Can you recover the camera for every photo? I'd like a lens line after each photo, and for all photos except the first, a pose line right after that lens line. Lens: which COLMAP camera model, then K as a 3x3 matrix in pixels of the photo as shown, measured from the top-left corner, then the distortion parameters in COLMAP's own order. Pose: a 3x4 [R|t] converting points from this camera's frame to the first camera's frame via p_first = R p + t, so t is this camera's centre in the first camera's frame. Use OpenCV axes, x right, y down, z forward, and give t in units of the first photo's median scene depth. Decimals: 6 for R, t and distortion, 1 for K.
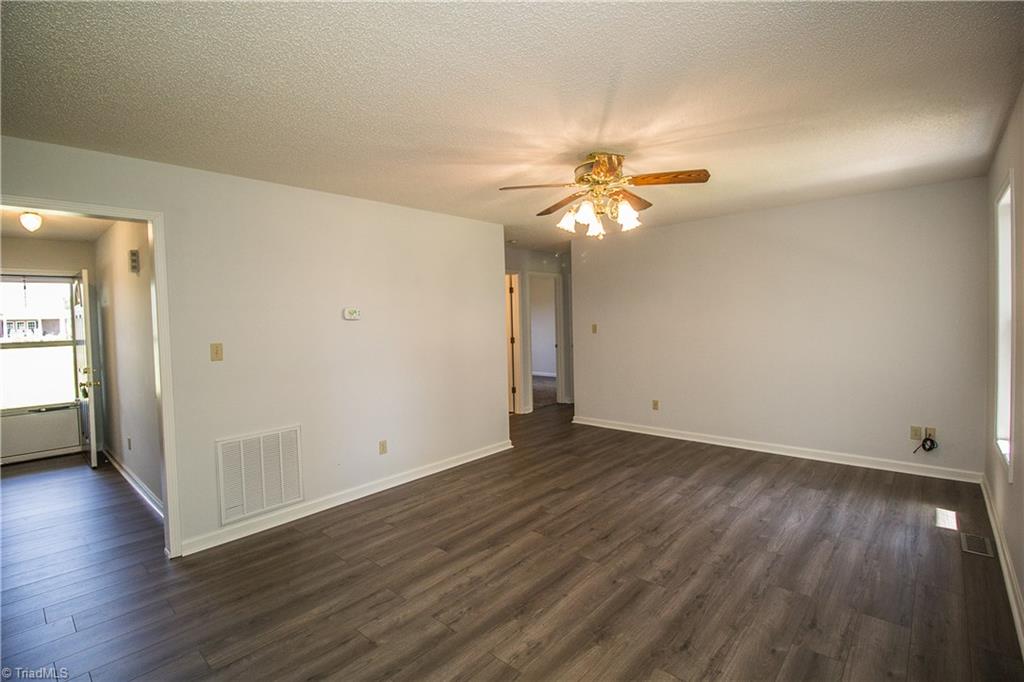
lens RADIAL K [[473.8, 0, 507.1], [0, 473.8, 328.8], [0, 0, 1]] dist [-0.010493, -0.002530]
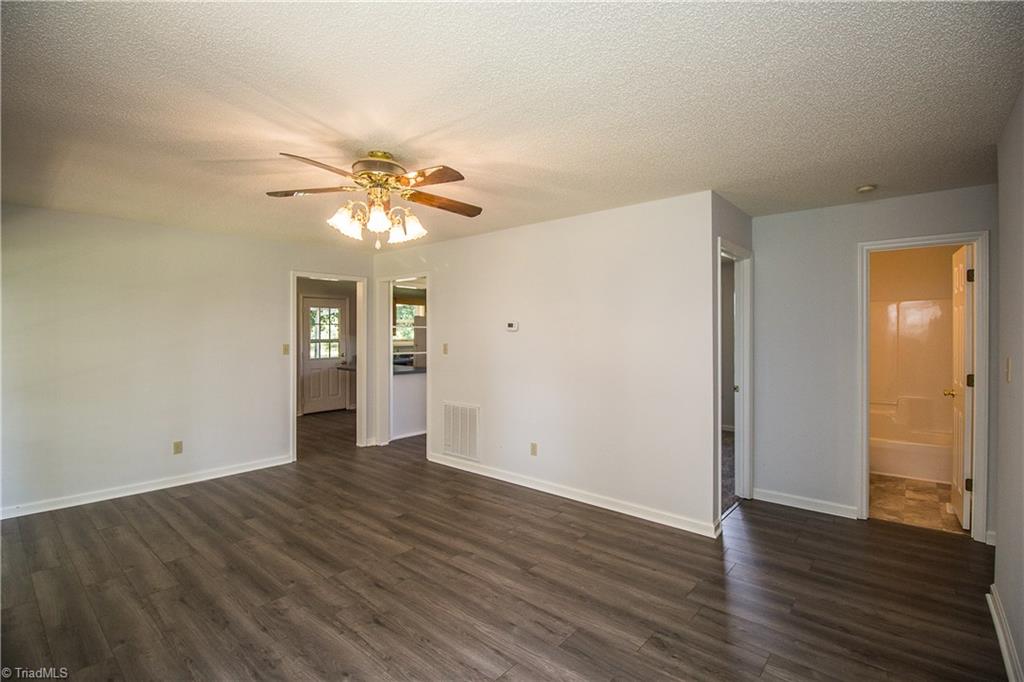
lens RADIAL K [[473.8, 0, 509.5], [0, 473.8, 335.3], [0, 0, 1]] dist [-0.010493, -0.002530]
pose [[0.028010, 0.038994, -0.998847, 1.006757], [-0.022522, 0.999010, 0.038369, -0.063340], [0.999354, 0.021422, 0.028860, 1.126197]]
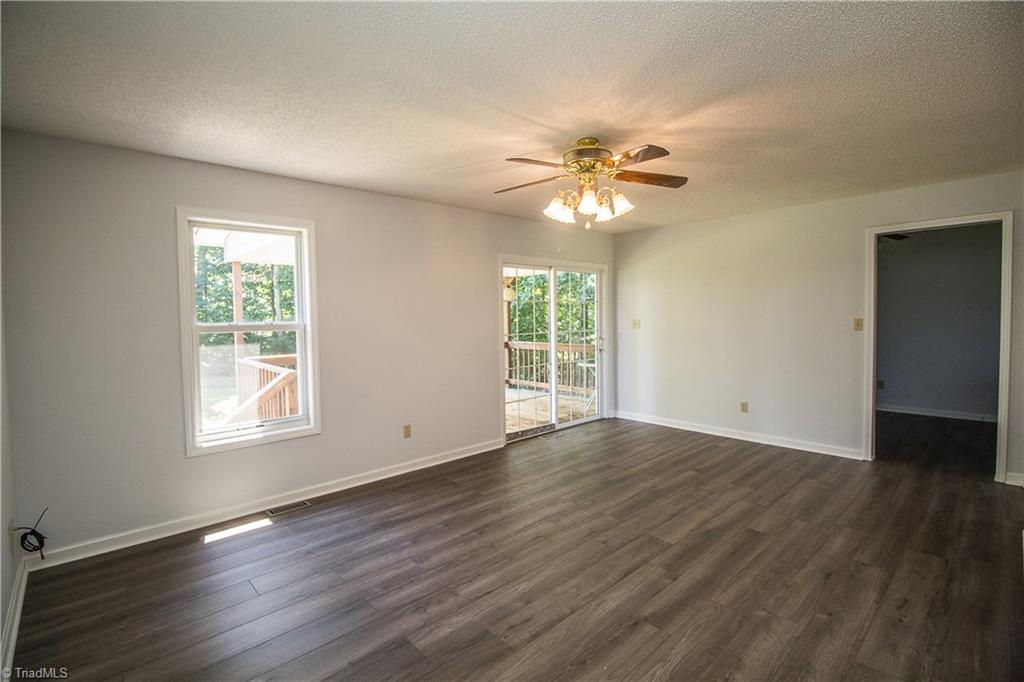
lens RADIAL K [[473.8, 0, 507.2], [0, 473.8, 338.5], [0, 0, 1]] dist [-0.010493, -0.002530]
pose [[-0.995273, 0.040505, 0.088272, 0.261250], [0.046446, 0.996717, 0.066323, -0.032846], [-0.085296, 0.070109, -0.993886, 1.827043]]
